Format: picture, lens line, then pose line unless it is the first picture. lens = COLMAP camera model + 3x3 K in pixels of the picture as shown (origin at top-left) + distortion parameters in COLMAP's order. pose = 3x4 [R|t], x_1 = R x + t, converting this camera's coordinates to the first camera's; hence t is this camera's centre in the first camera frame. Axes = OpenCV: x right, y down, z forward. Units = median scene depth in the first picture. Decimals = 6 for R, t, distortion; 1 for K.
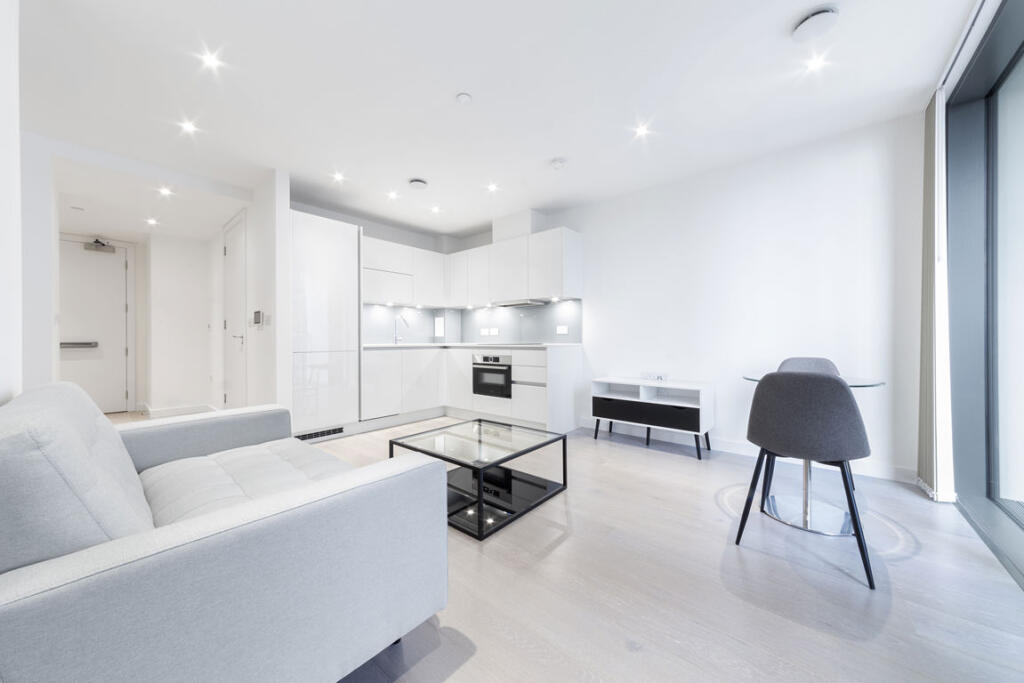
lens RADIAL K [[358.9, 0, 514.3], [0, 358.9, 340.4], [0, 0, 1]] dist [0.016384, 0.000102]
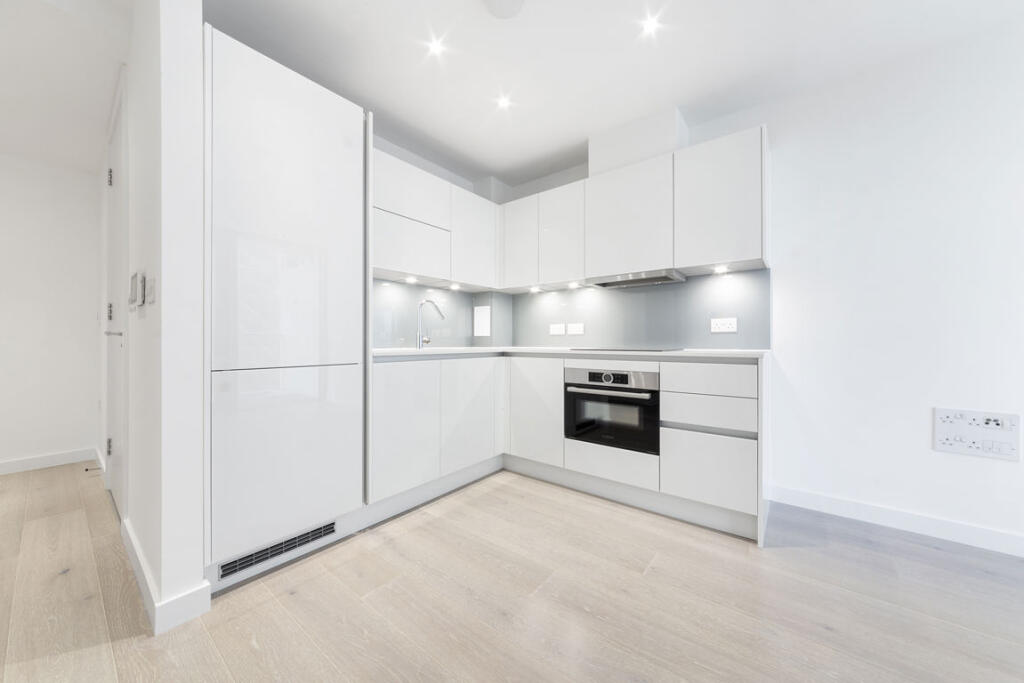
lens RADIAL K [[358.9, 0, 510.3], [0, 358.9, 341.7], [0, 0, 1]] dist [0.016384, 0.000102]
pose [[0.999318, 0.004479, 0.036640, -0.216390], [-0.004549, 0.999988, 0.001824, -0.002483], [-0.036631, -0.001989, 0.999327, 0.429656]]
